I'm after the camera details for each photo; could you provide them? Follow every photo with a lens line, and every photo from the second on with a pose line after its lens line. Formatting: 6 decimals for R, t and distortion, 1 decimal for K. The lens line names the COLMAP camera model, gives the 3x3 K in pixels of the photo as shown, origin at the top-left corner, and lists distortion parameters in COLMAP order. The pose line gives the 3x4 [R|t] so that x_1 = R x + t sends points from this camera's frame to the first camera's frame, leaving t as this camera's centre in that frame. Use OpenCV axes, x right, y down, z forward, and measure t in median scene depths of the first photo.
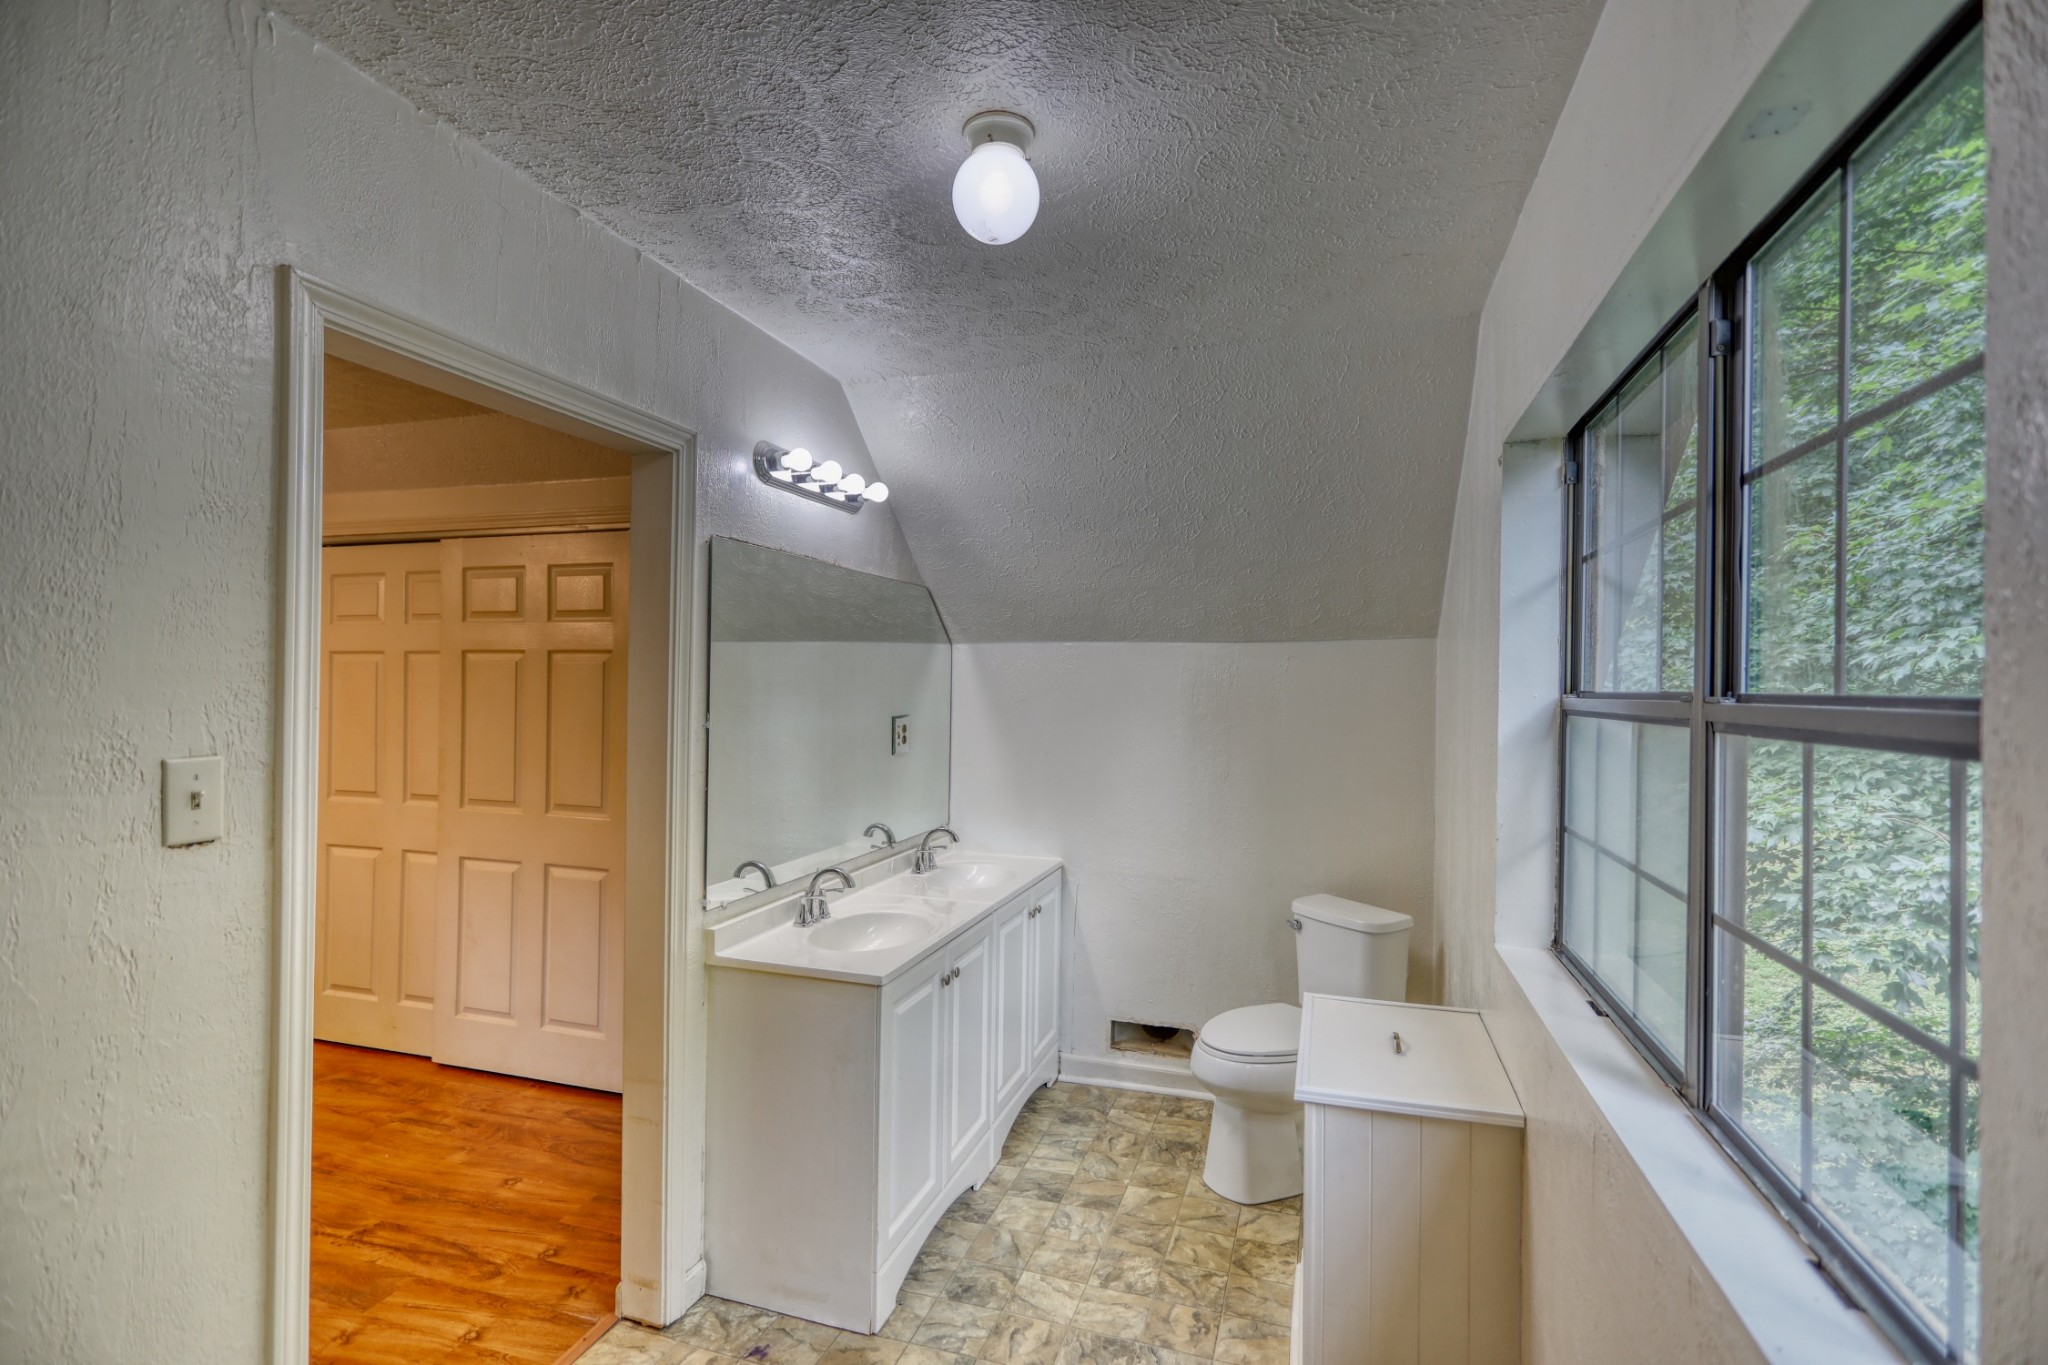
lens RADIAL K [[959.9, 0, 1031.4], [0, 959.9, 688.1], [0, 0, 1]] dist [-0.004957, 0.002223]
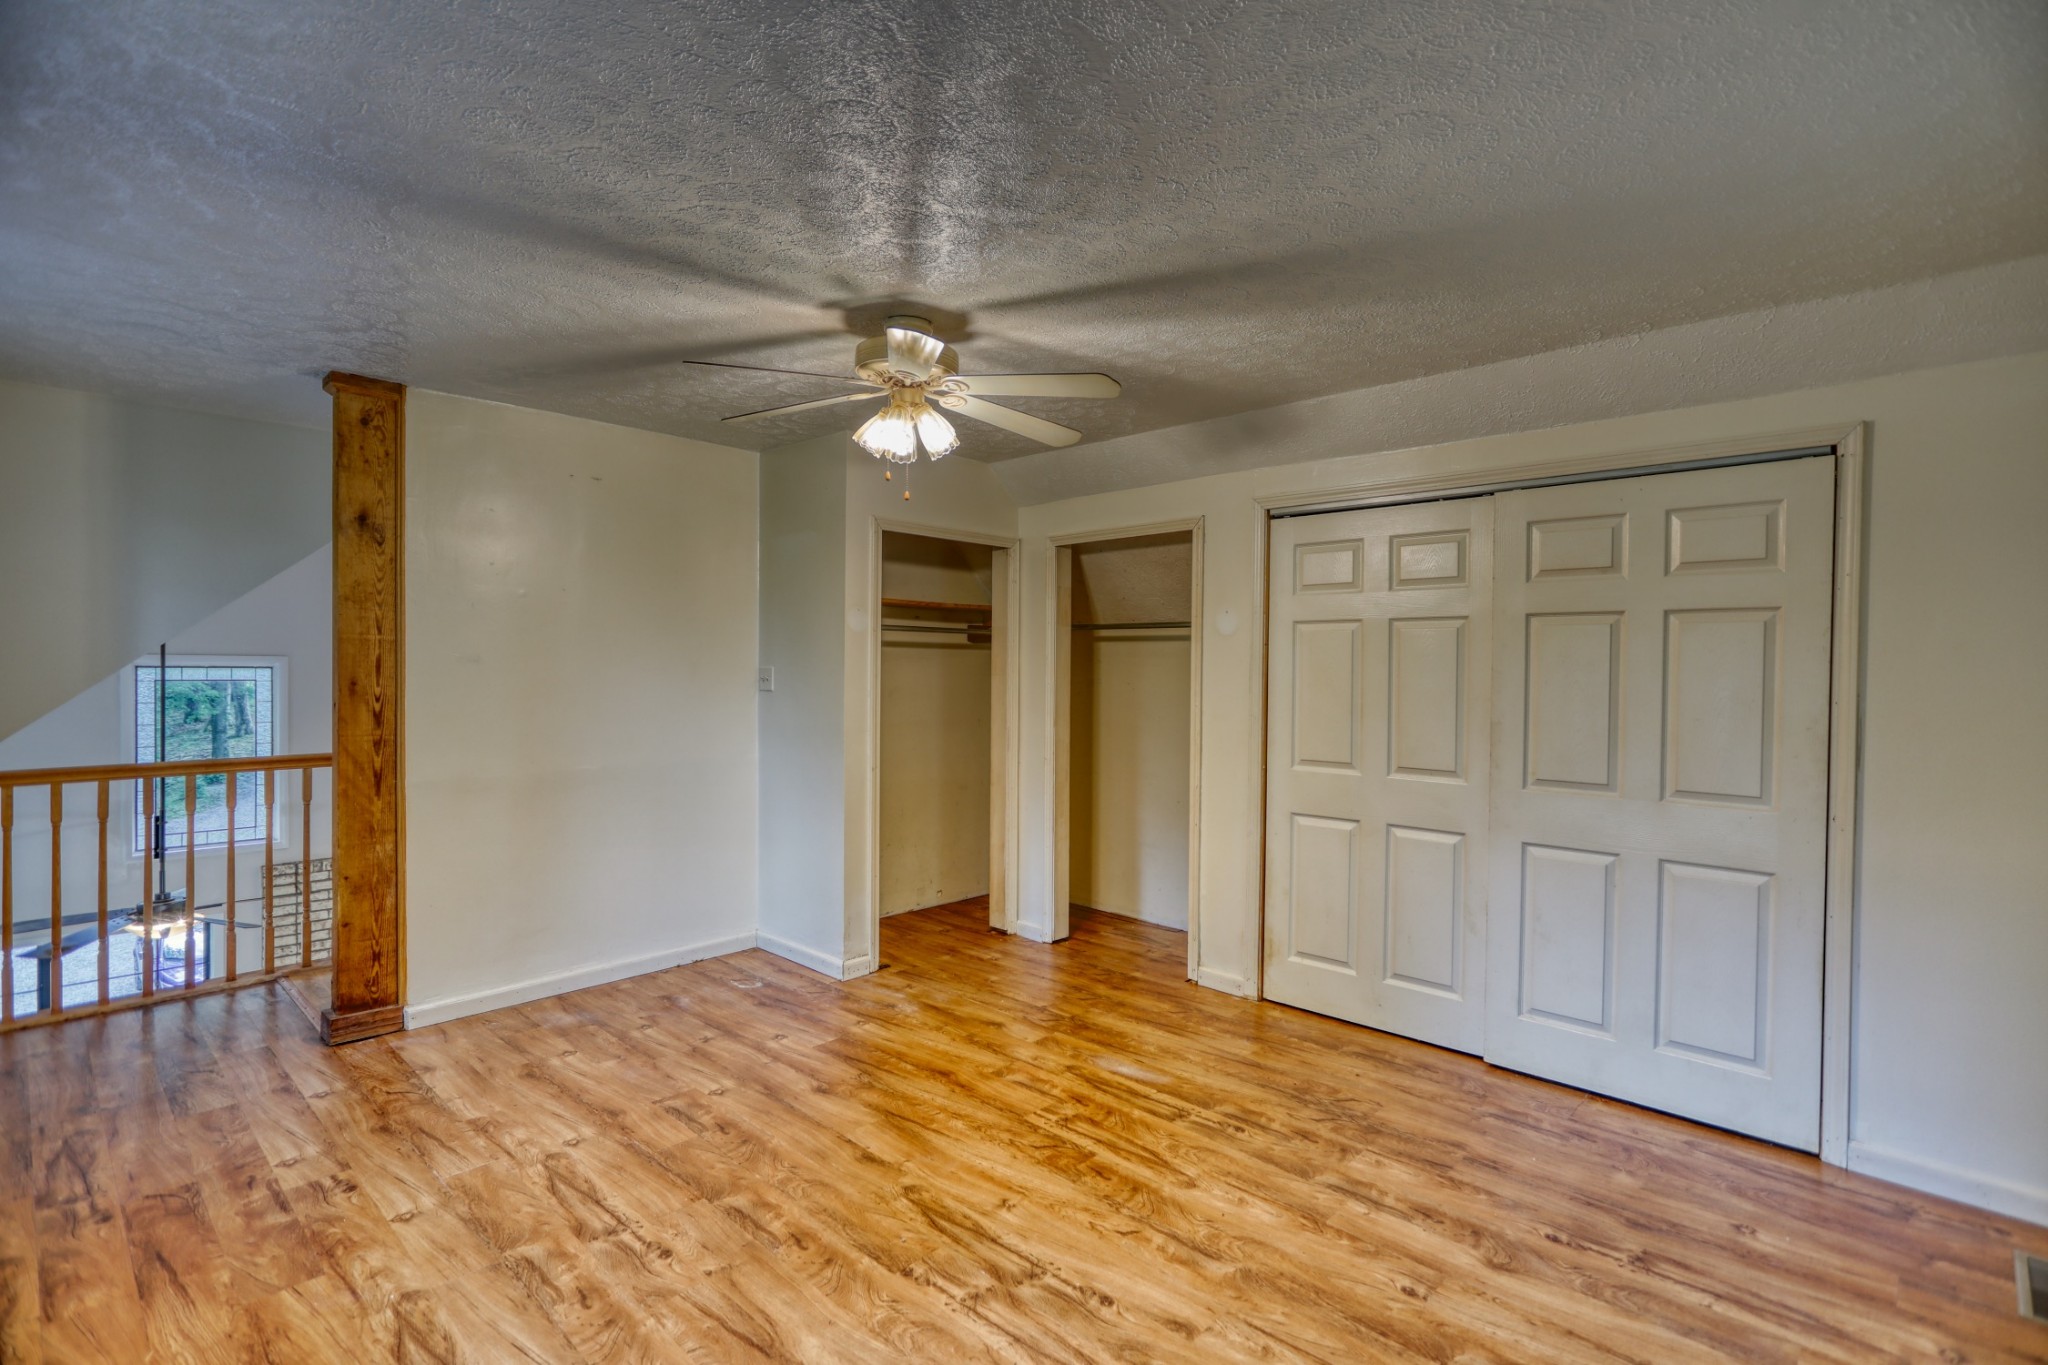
lens RADIAL K [[959.9, 0, 1025.1], [0, 959.9, 677.2], [0, 0, 1]] dist [-0.004957, 0.002223]
pose [[0.898445, 0.009570, -0.438982, -0.781631], [-0.005101, 0.999922, 0.011359, 0.010905], [0.439056, -0.007967, 0.898424, -0.059179]]
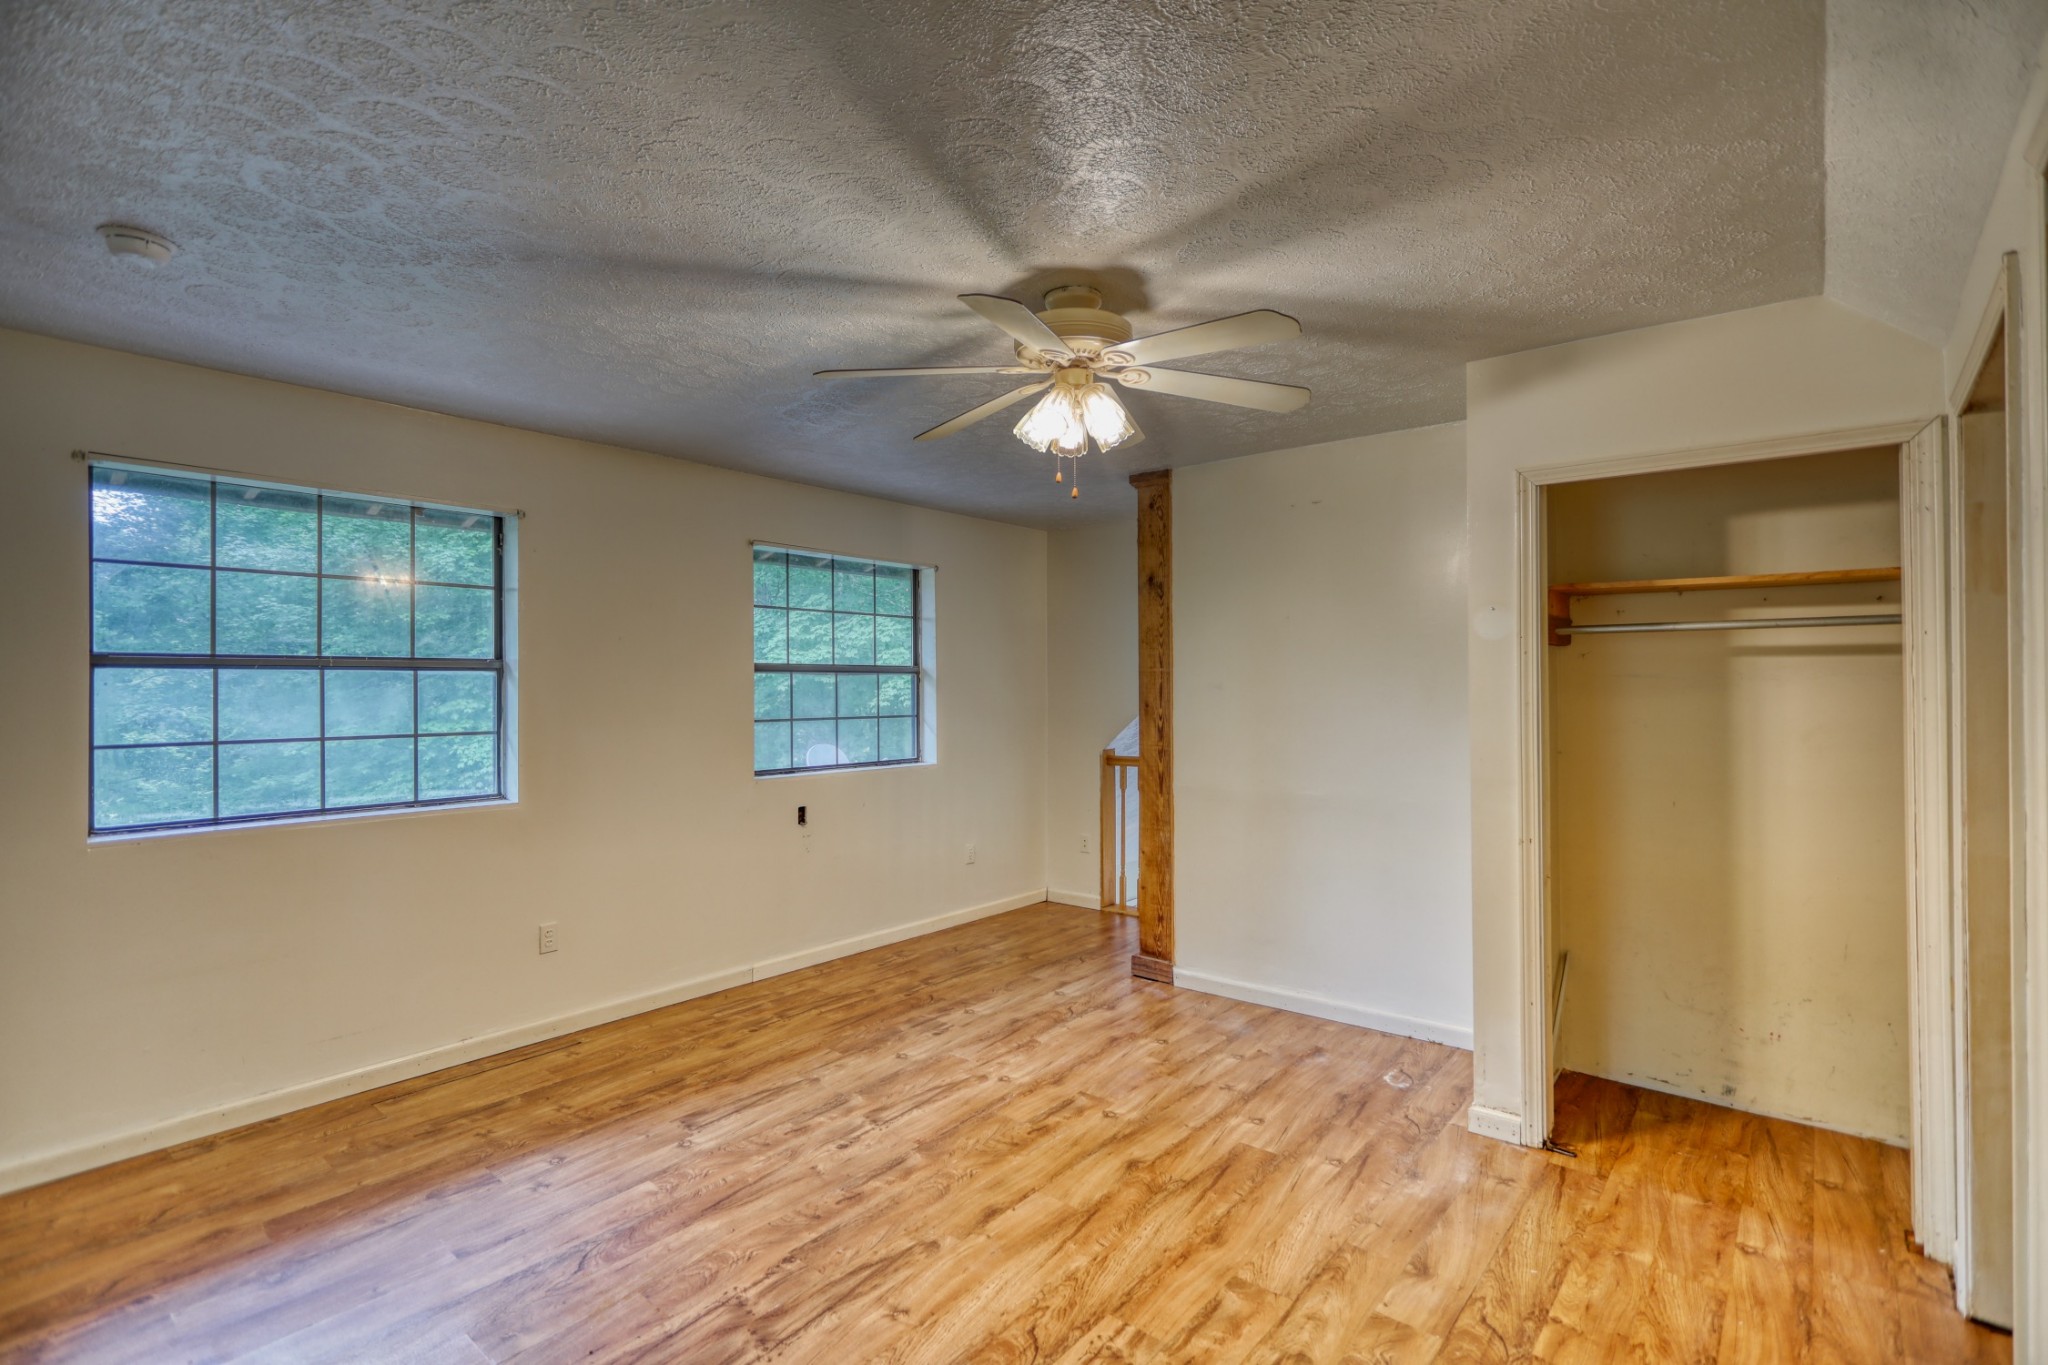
lens RADIAL K [[959.9, 0, 1024.0], [0, 959.9, 681.2], [0, 0, 1]] dist [-0.004957, 0.002223]
pose [[-0.379548, -0.007654, -0.925141, -0.496898], [0.003488, 0.999947, -0.009704, 0.011126], [0.925166, -0.006910, -0.379501, 1.158252]]
